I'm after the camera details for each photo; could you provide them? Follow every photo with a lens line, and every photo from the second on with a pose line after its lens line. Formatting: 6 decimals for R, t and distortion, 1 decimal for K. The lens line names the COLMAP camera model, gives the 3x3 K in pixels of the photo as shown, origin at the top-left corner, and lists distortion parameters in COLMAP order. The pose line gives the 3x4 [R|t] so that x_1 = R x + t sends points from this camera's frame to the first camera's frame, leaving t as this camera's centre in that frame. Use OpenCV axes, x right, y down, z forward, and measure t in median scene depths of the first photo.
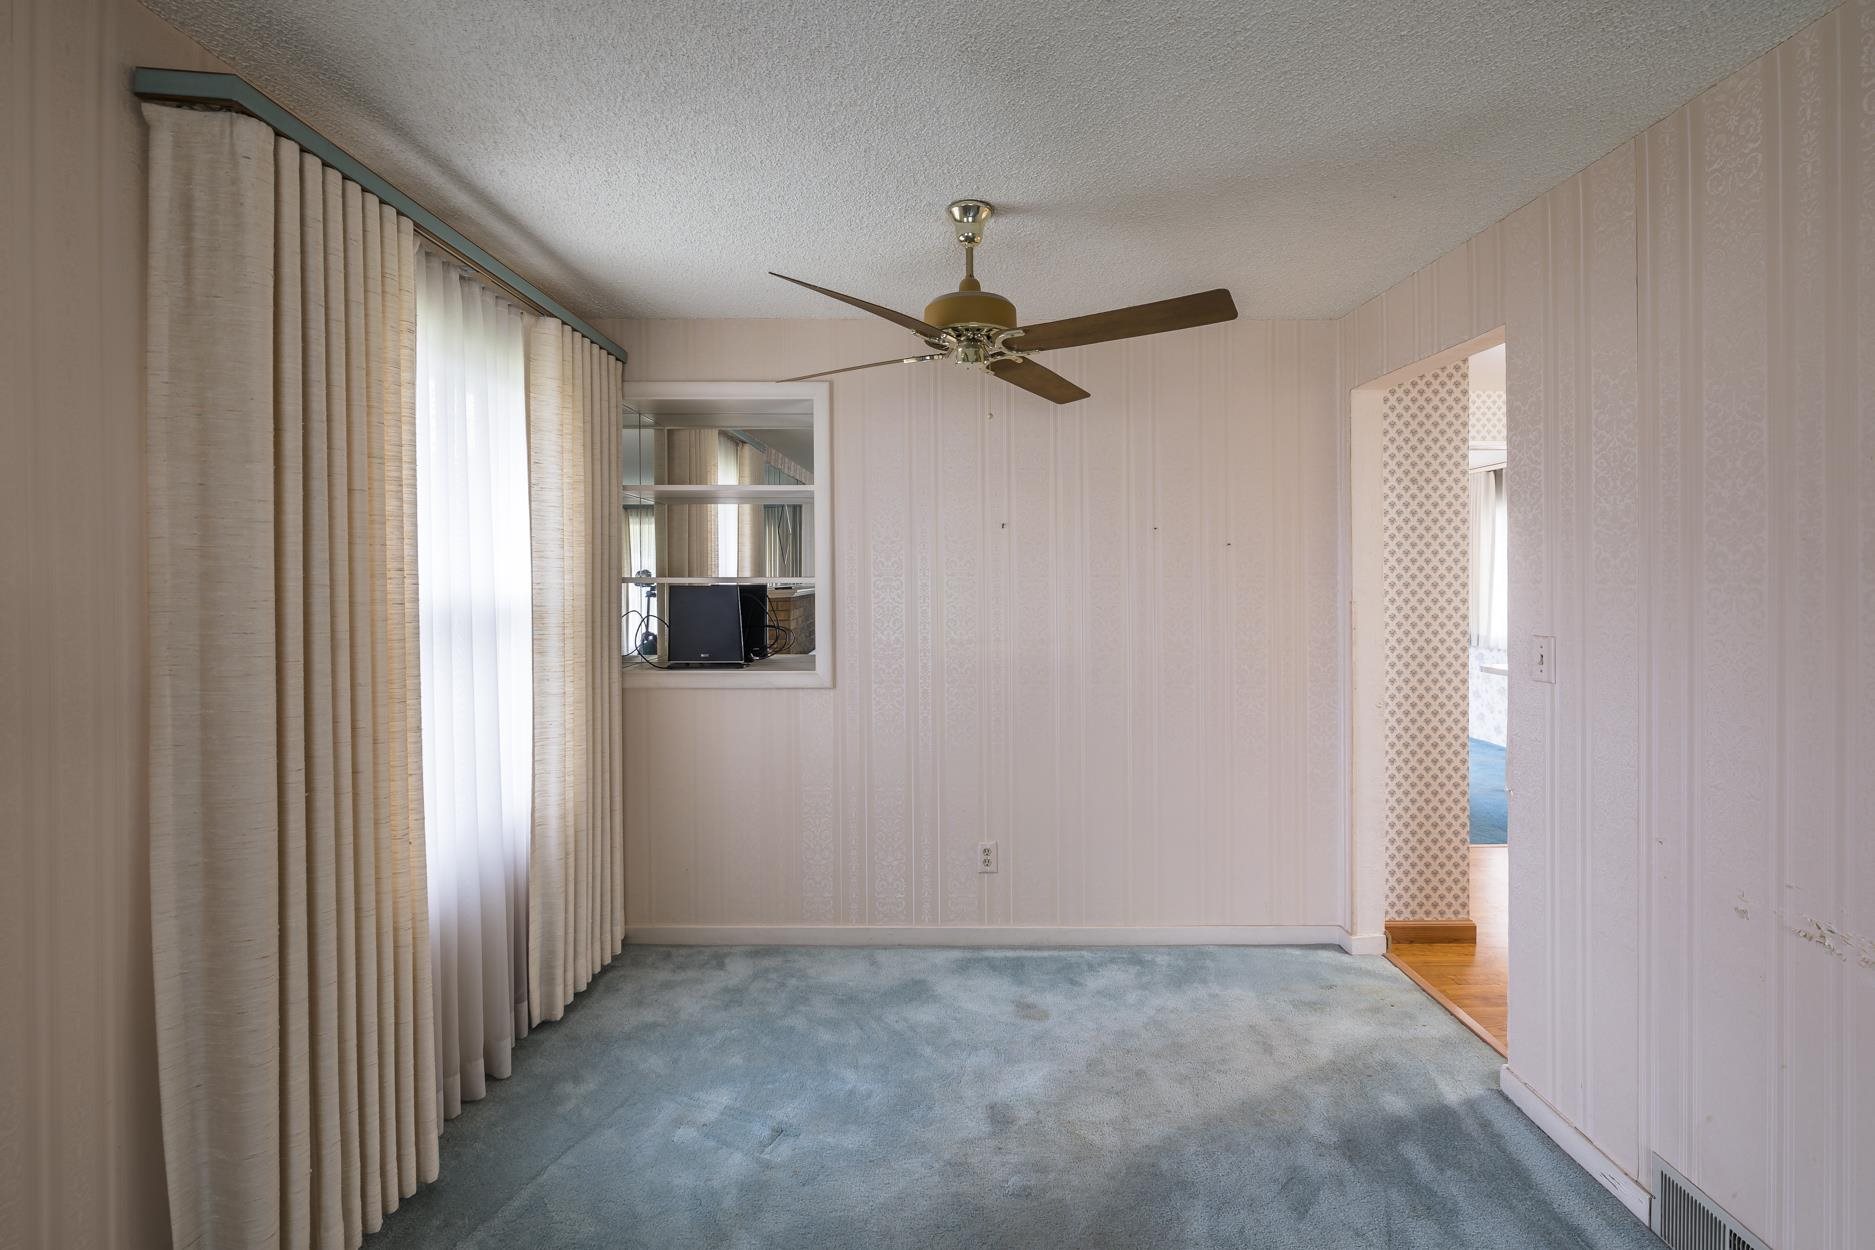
lens RADIAL K [[798.1, 0, 940.5], [0, 798.1, 583.7], [0, 0, 1]] dist [-0.002133, 0.000039]
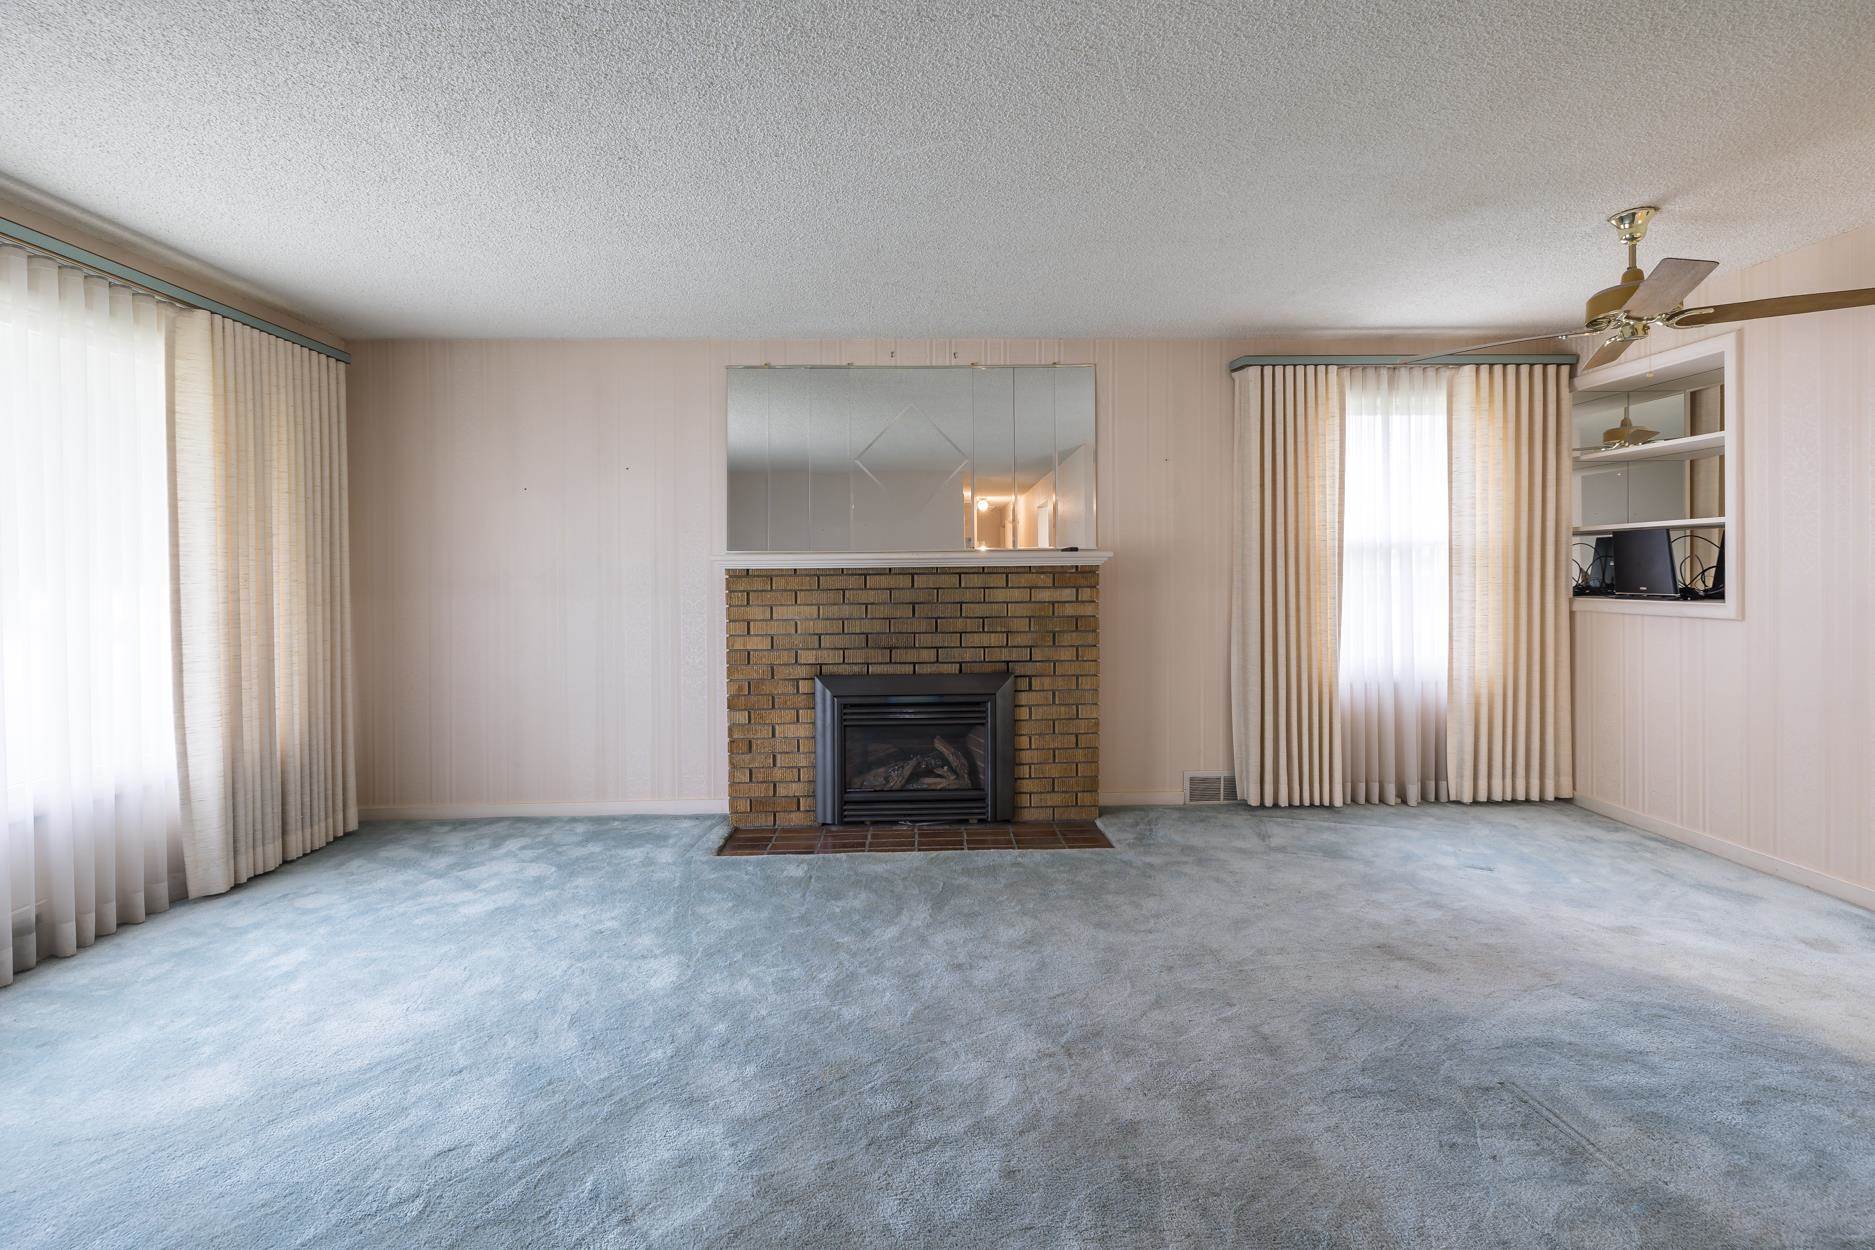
lens RADIAL K [[798.1, 0, 941.5], [0, 798.1, 581.3], [0, 0, 1]] dist [-0.002133, 0.000039]
pose [[0.045845, 0.013020, -0.998864, 1.250294], [0.004303, 0.999903, 0.013231, 0.086562], [0.998939, -0.004905, 0.045785, -0.148724]]
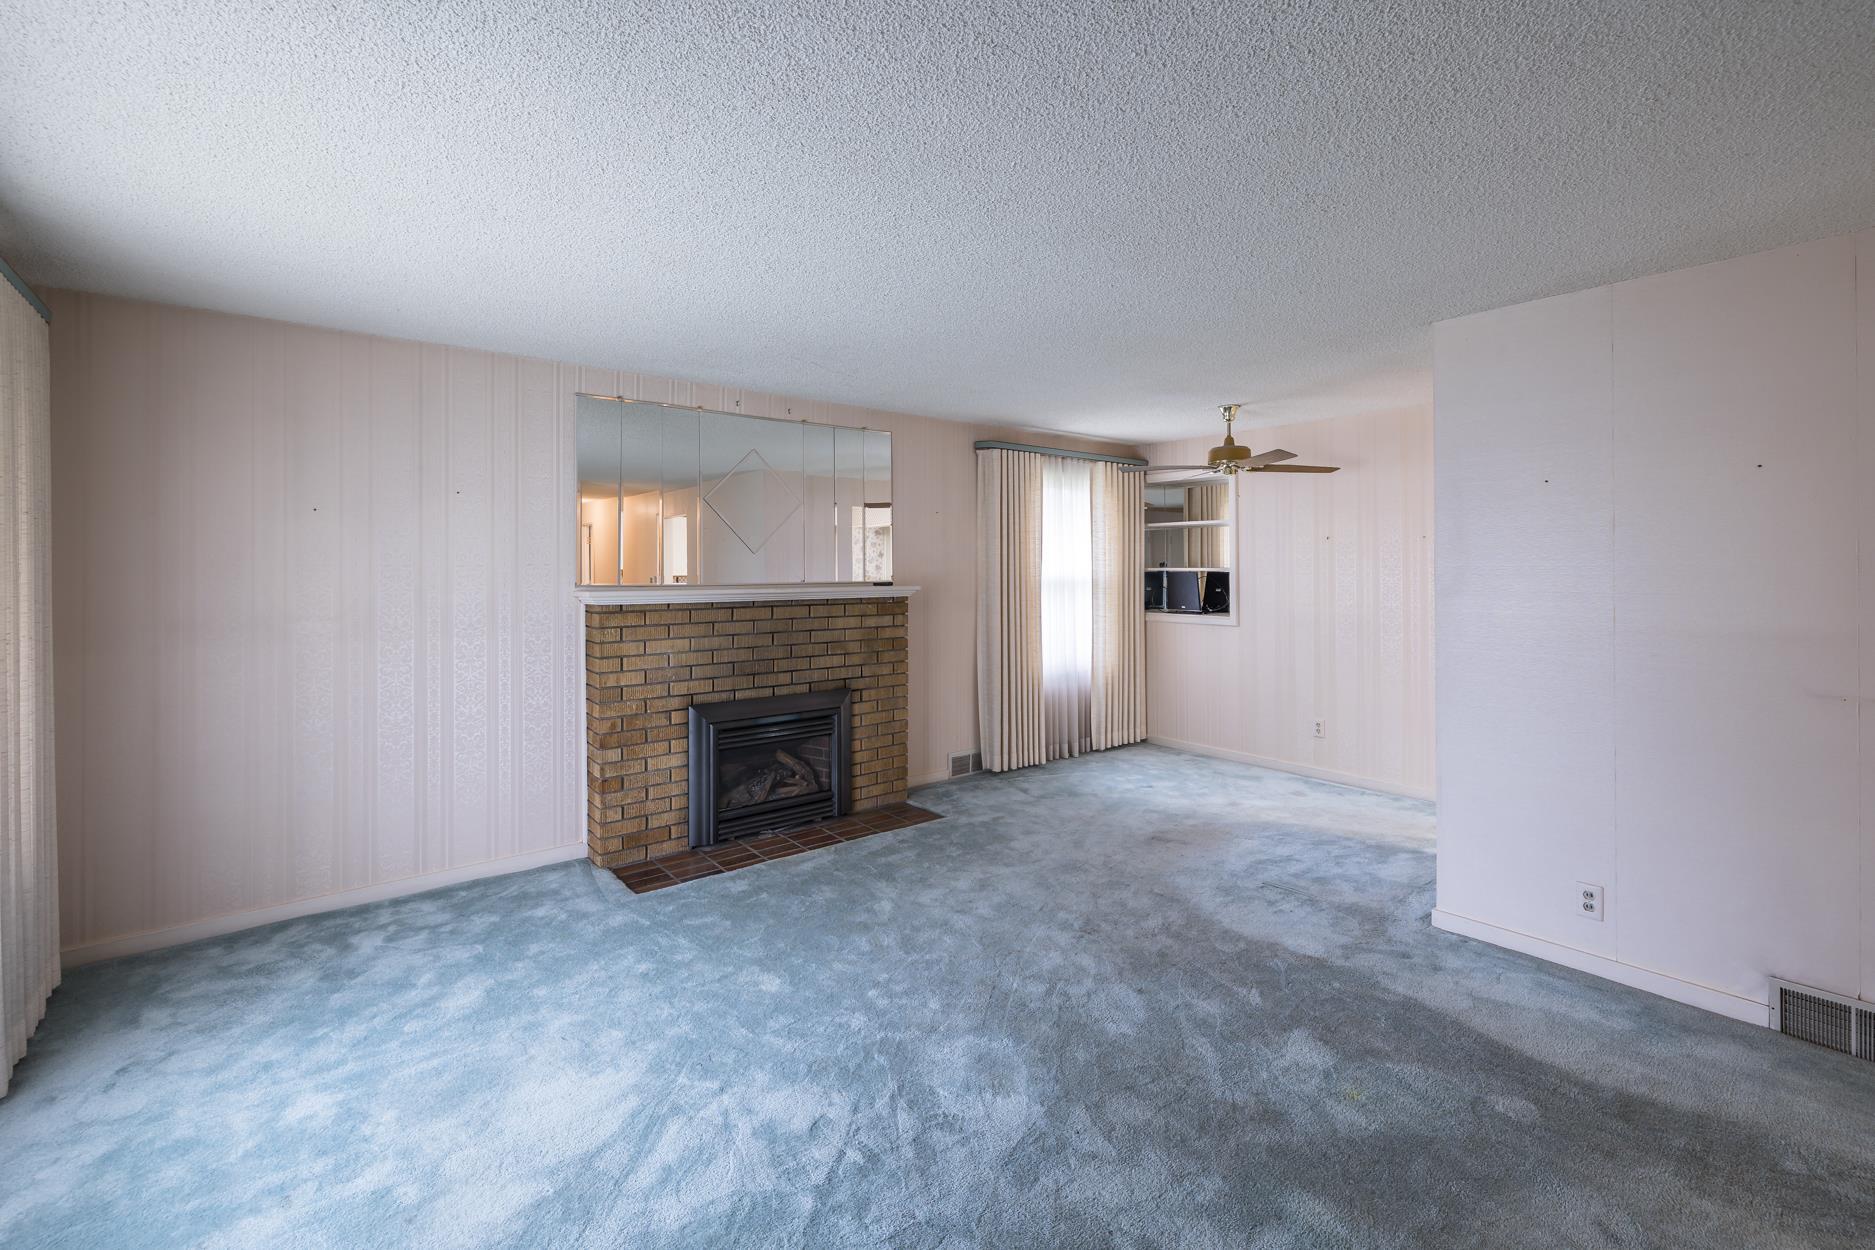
lens RADIAL K [[798.1, 0, 945.2], [0, 798.1, 564.4], [0, 0, 1]] dist [-0.002133, 0.000039]
pose [[0.636071, -0.002968, -0.771625, 1.277484], [-0.004719, 0.999959, -0.007736, 0.001723], [0.771616, 0.008562, 0.636031, -1.069818]]
